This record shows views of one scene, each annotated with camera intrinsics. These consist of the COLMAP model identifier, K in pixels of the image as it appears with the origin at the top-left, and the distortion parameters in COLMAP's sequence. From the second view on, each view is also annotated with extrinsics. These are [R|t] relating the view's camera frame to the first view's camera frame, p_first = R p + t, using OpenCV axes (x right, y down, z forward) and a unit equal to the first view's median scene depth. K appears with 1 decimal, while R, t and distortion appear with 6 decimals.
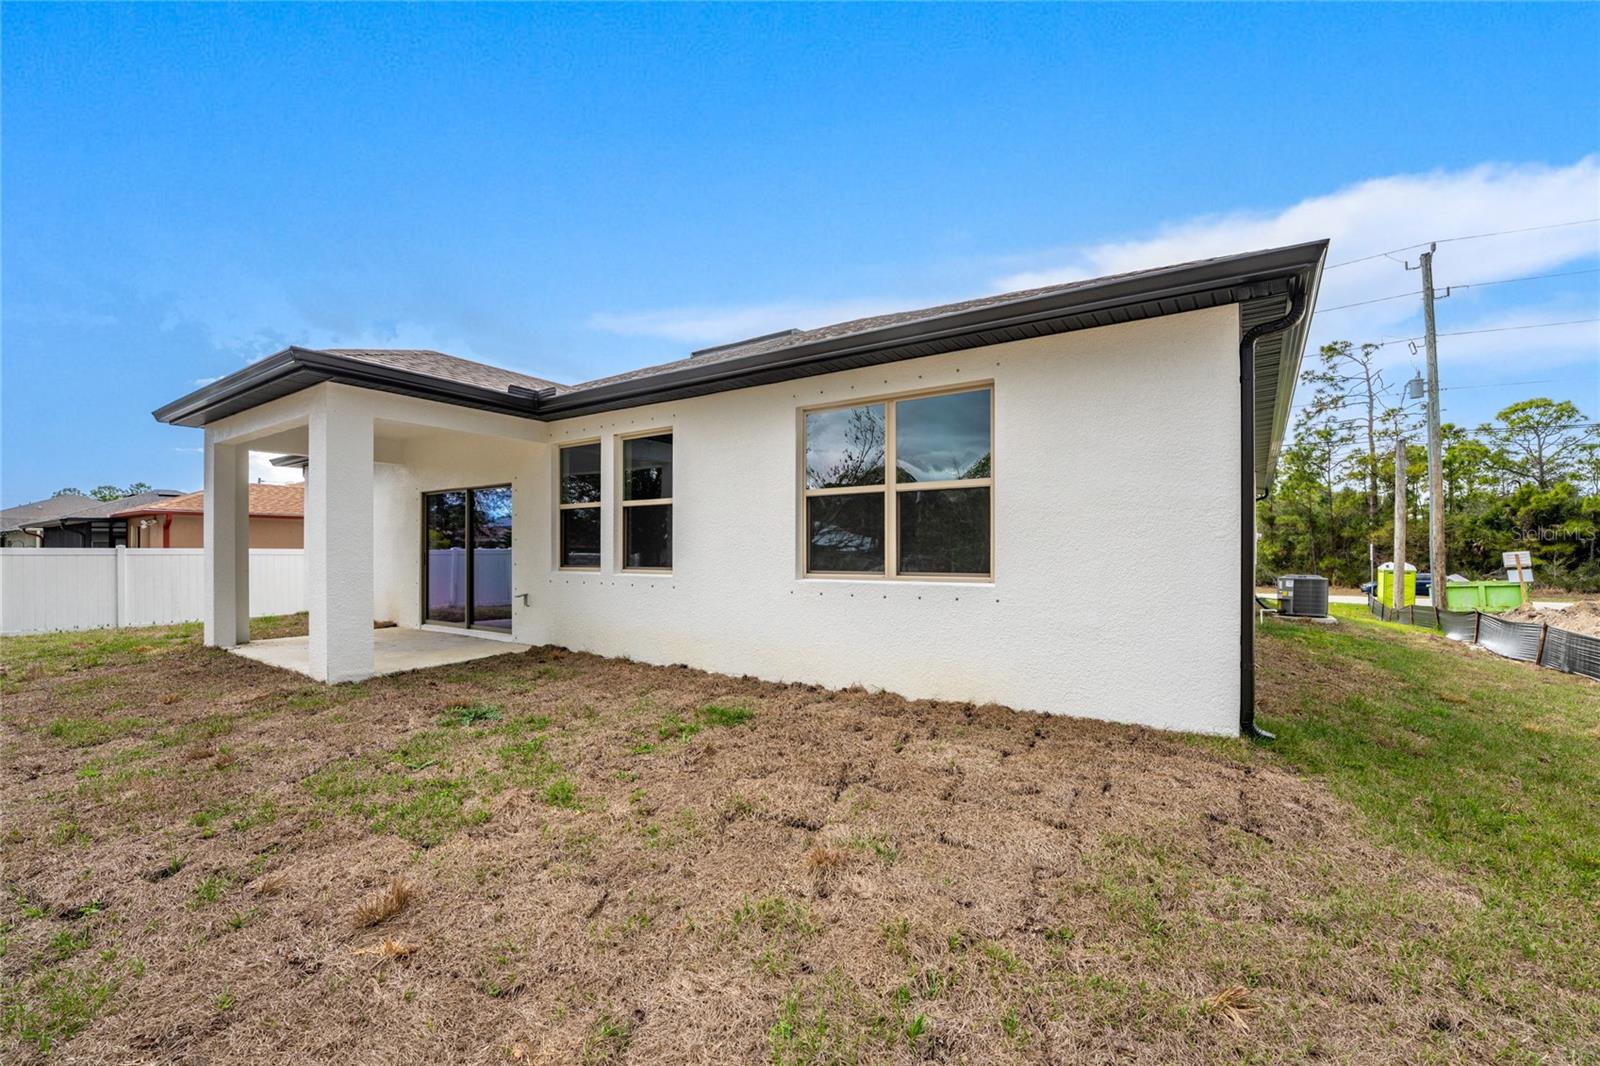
lens RADIAL K [[648.3, 0, 854.3], [0, 648.3, 542.3], [0, 0, 1]] dist [-0.020319, -0.000347]
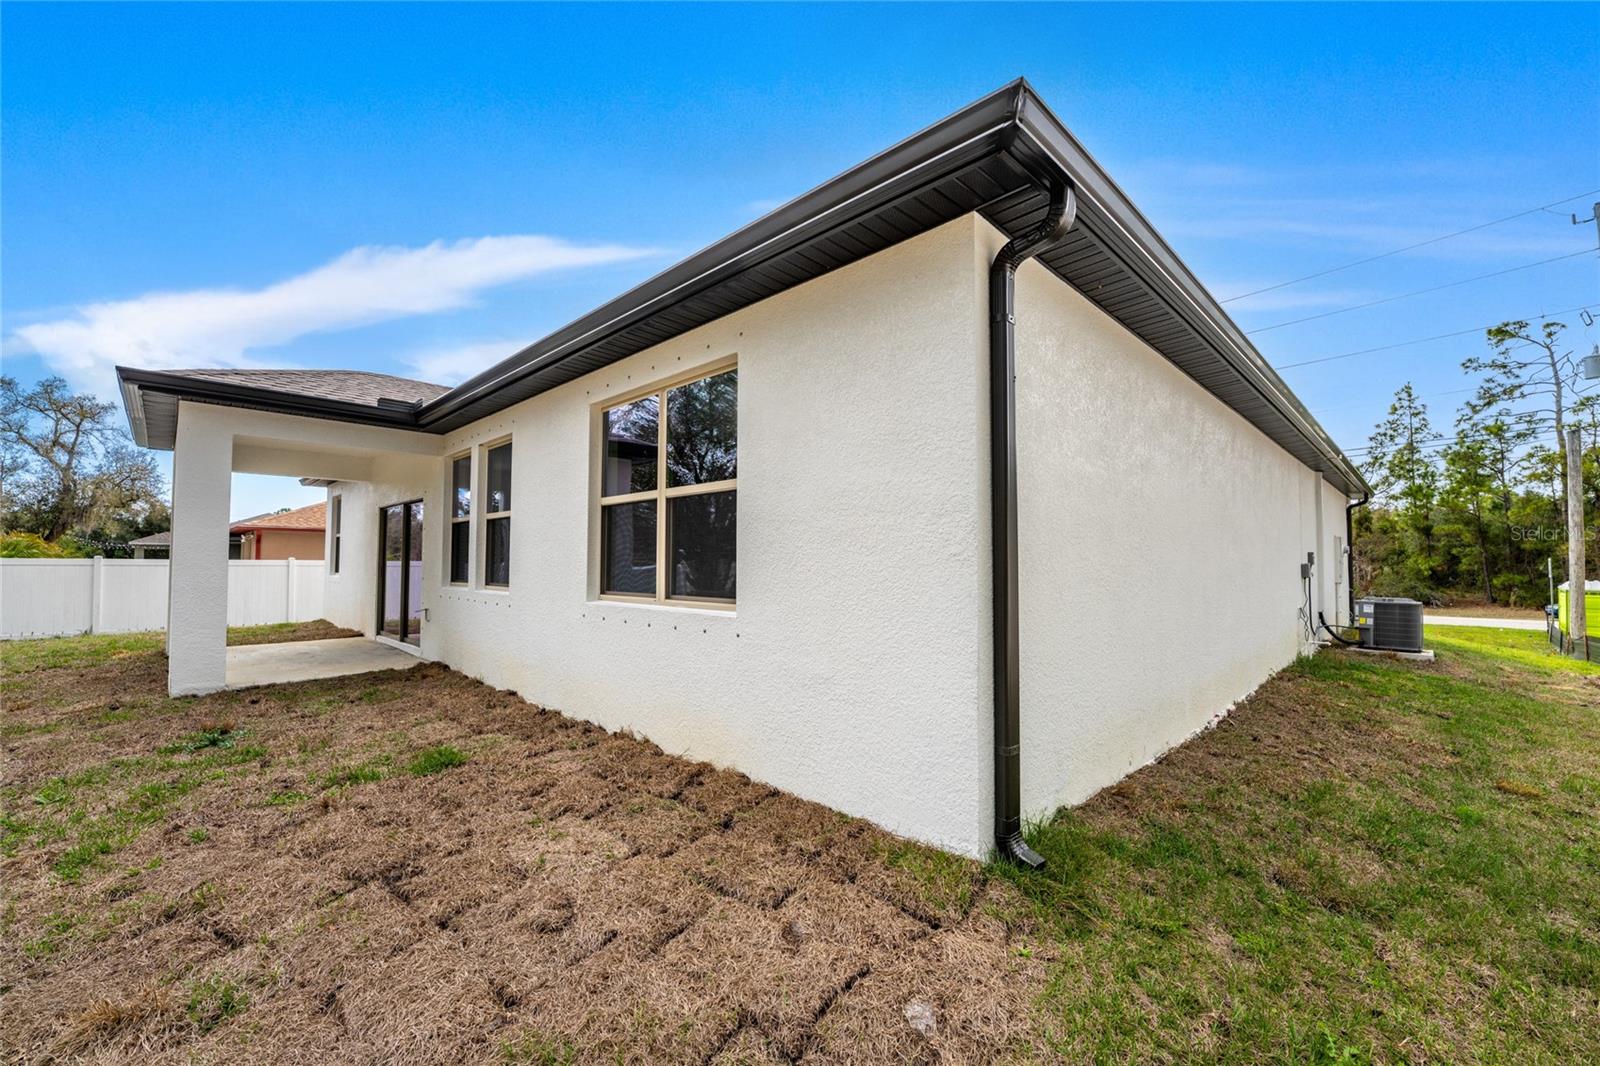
lens RADIAL K [[648.3, 0, 802.0], [0, 648.3, 537.7], [0, 0, 1]] dist [-0.020319, -0.000347]
pose [[0.980705, -0.003907, -0.195456, 0.390707], [-0.001383, 0.999637, -0.026920, -0.005097], [0.195490, 0.026671, 0.980343, 0.219905]]
